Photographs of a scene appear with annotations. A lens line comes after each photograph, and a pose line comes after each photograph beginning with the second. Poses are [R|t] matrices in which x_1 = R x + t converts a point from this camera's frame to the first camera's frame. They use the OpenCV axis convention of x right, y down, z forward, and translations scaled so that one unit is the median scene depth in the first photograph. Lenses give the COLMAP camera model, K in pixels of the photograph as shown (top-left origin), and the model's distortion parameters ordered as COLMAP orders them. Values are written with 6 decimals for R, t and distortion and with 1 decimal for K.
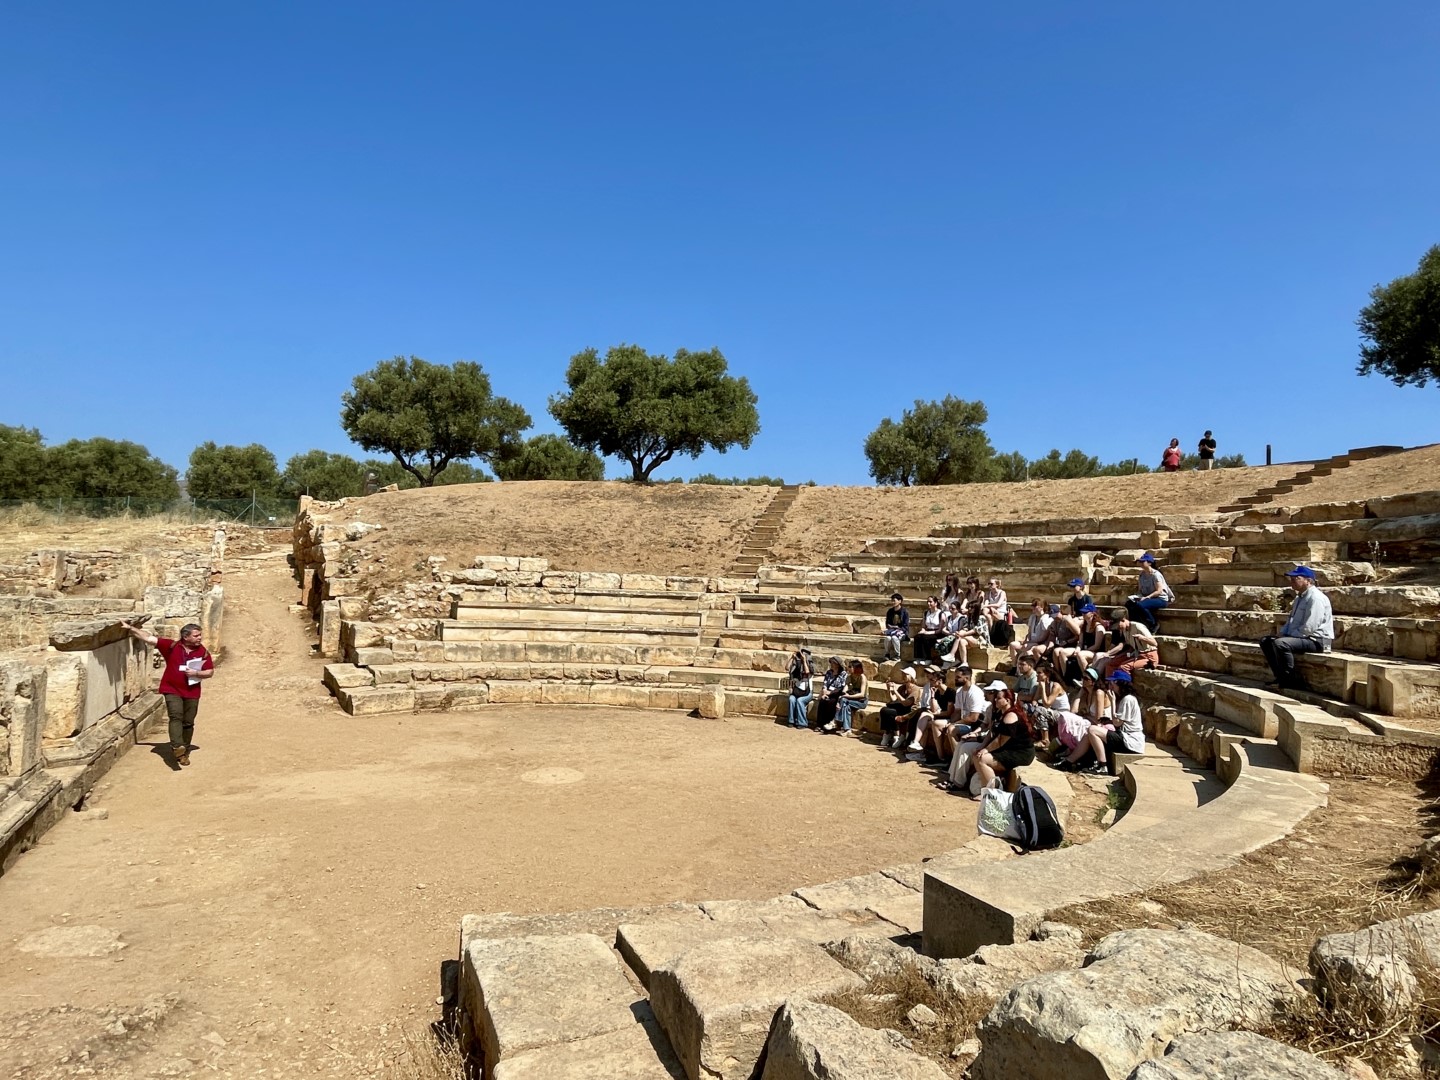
lens RADIAL K [[823.2, 0, 716.1], [0, 823.2, 500.0], [0, 0, 1]] dist [0.008302, 0.000969]
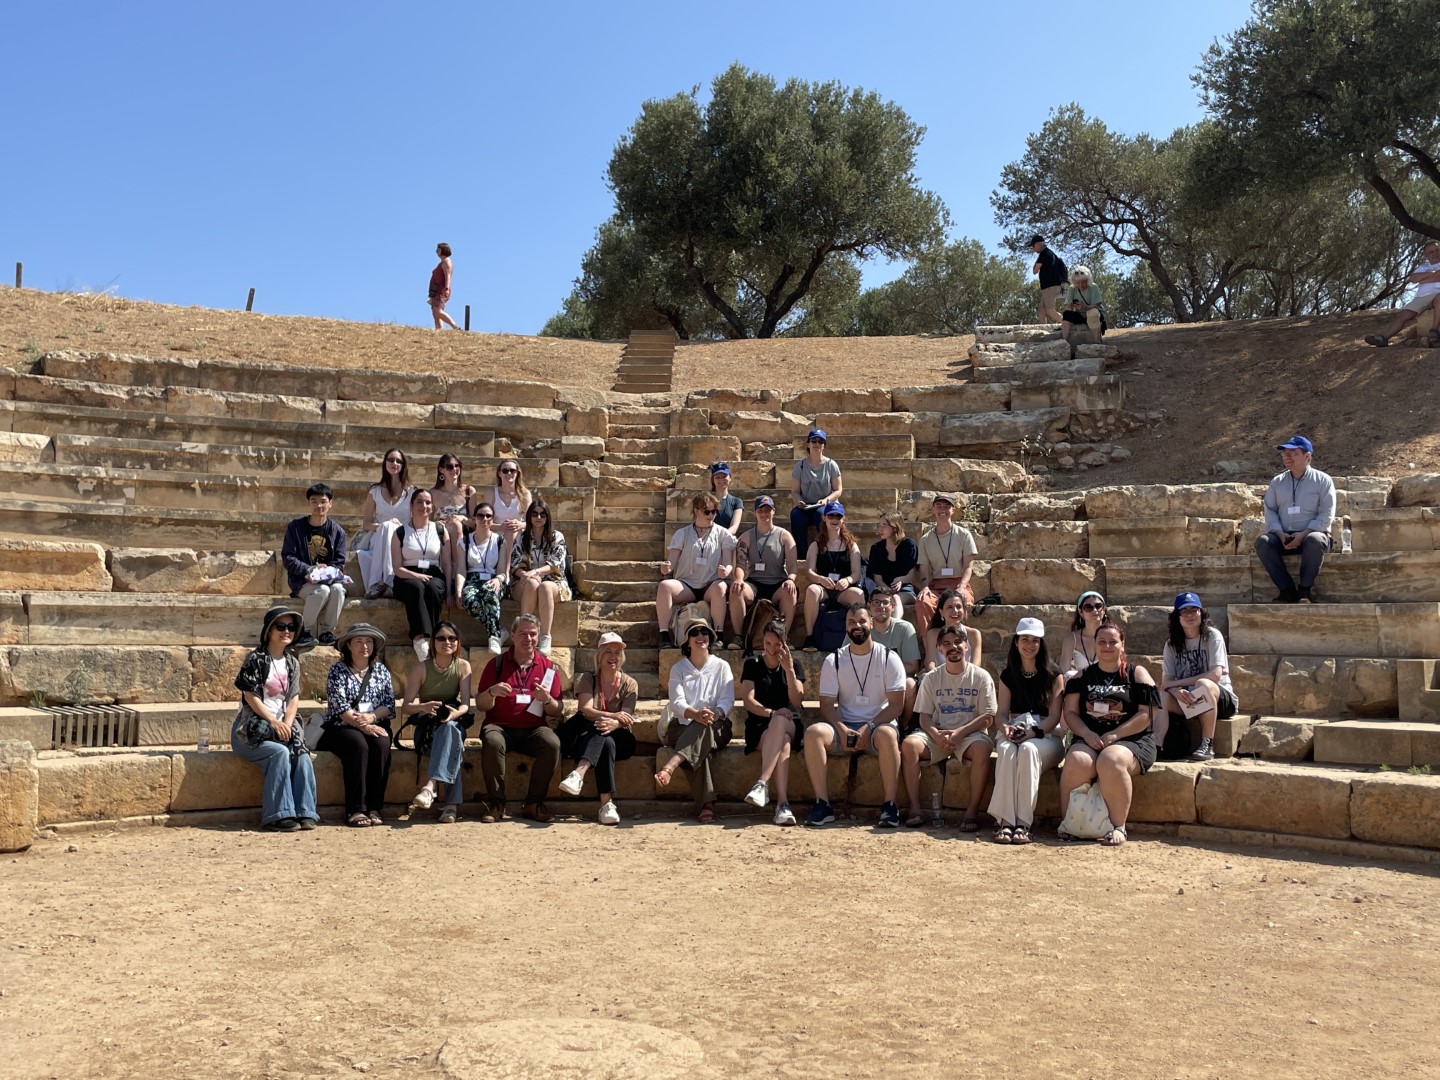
lens RADIAL K [[1473.4, 0, 735.1], [0, 1473.4, 535.6], [0, 0, 1]] dist [0.066626, -0.019490]
pose [[0.383358, 0.036040, 0.922896, -0.338322], [-0.098112, 0.995174, 0.001891, 0.104105], [-0.918374, -0.091272, 0.385044, 0.466275]]
